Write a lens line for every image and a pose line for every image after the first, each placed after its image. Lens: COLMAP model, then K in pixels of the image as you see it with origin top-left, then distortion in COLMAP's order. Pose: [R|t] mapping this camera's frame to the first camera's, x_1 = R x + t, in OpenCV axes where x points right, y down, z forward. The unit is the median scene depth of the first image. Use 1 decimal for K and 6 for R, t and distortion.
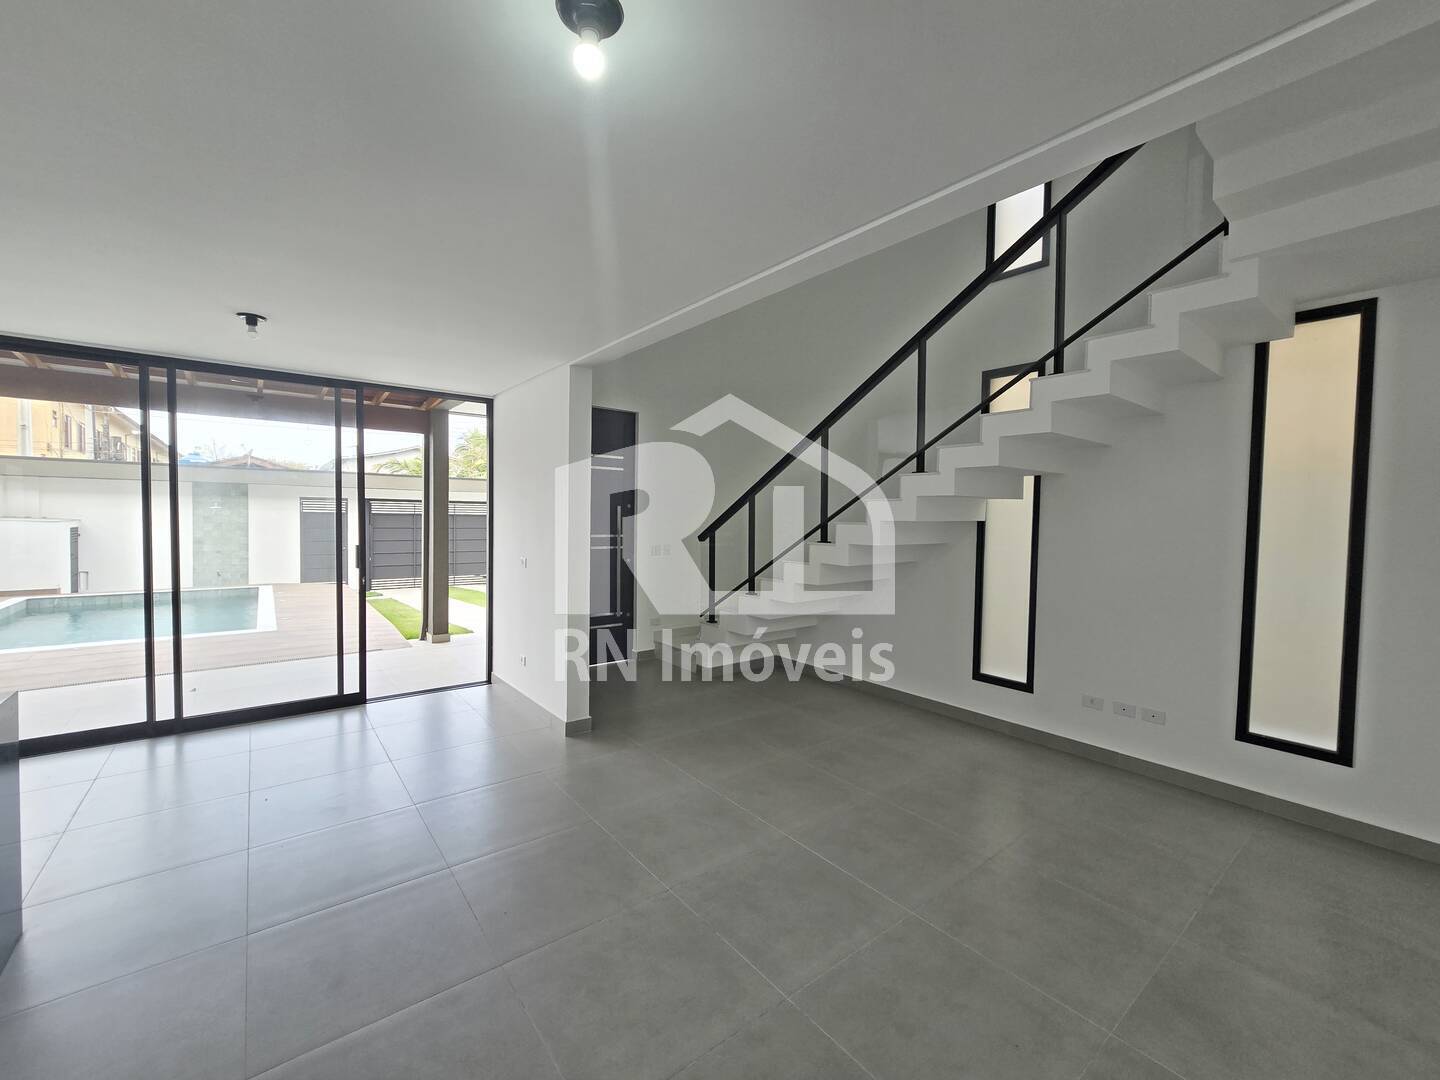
lens RADIAL K [[585.0, 0, 698.5], [0, 585.0, 536.9], [0, 0, 1]] dist [0.014875, 0.000100]
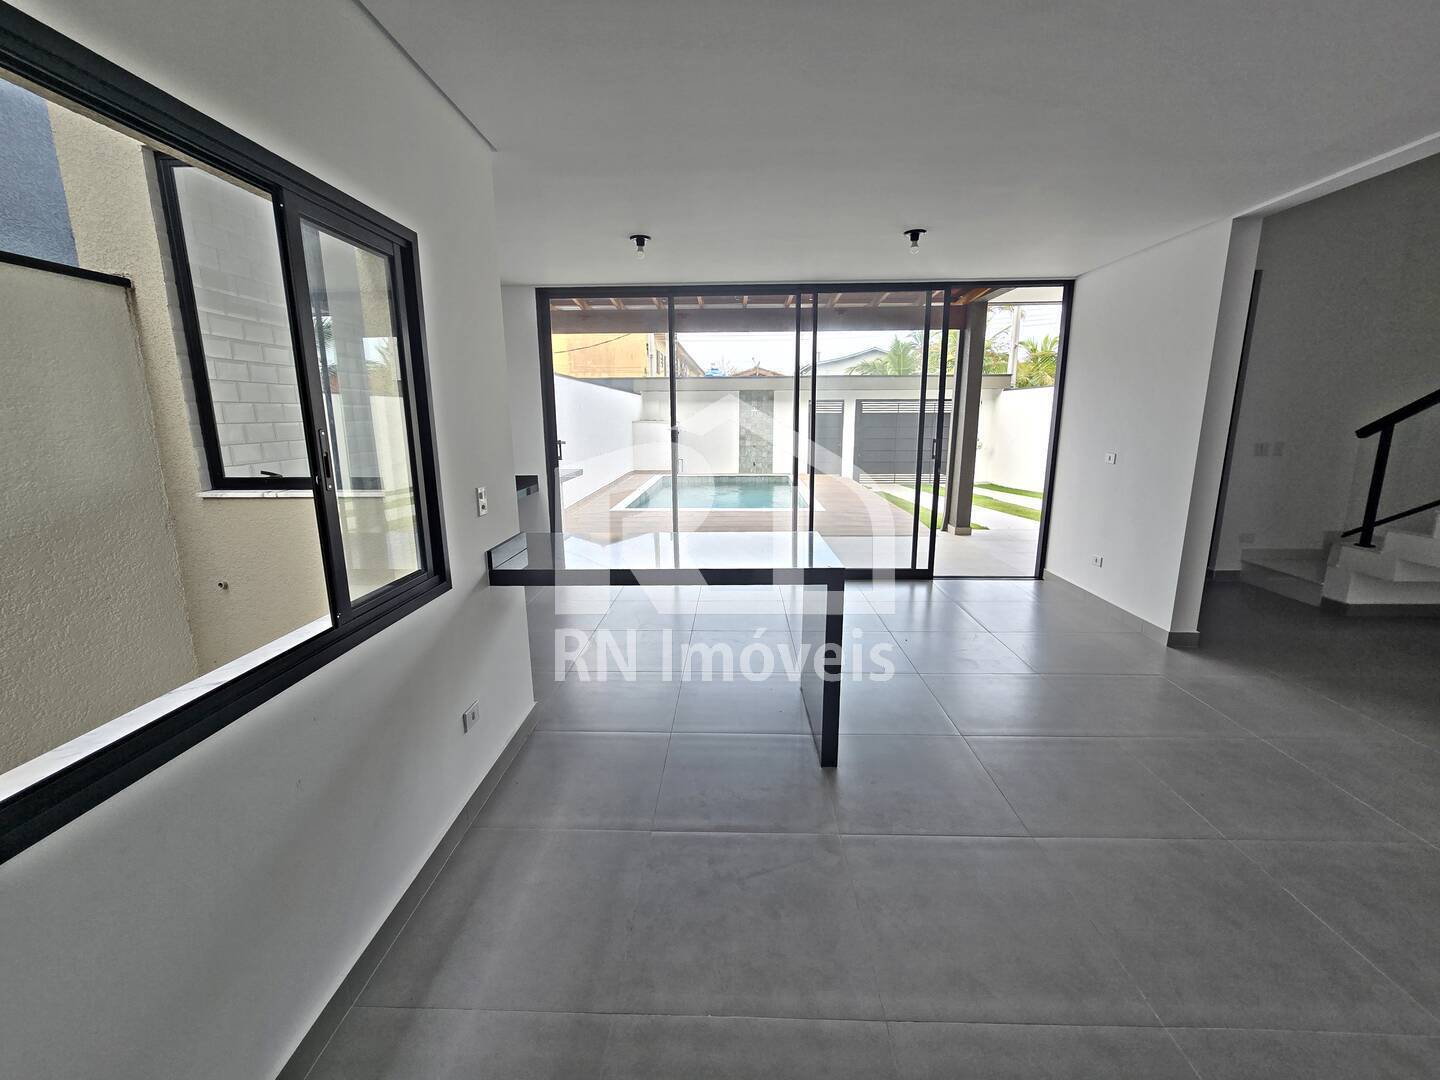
lens RADIAL K [[593.1, 0, 721.7], [0, 593.1, 535.4], [0, 0, 1]] dist [0.005839, 0.000013]
pose [[0.782107, 0.105602, -0.614131, -0.124204], [-0.003022, 0.986167, 0.165726, 0.005501], [0.623137, -0.127760, 0.771607, -0.090709]]
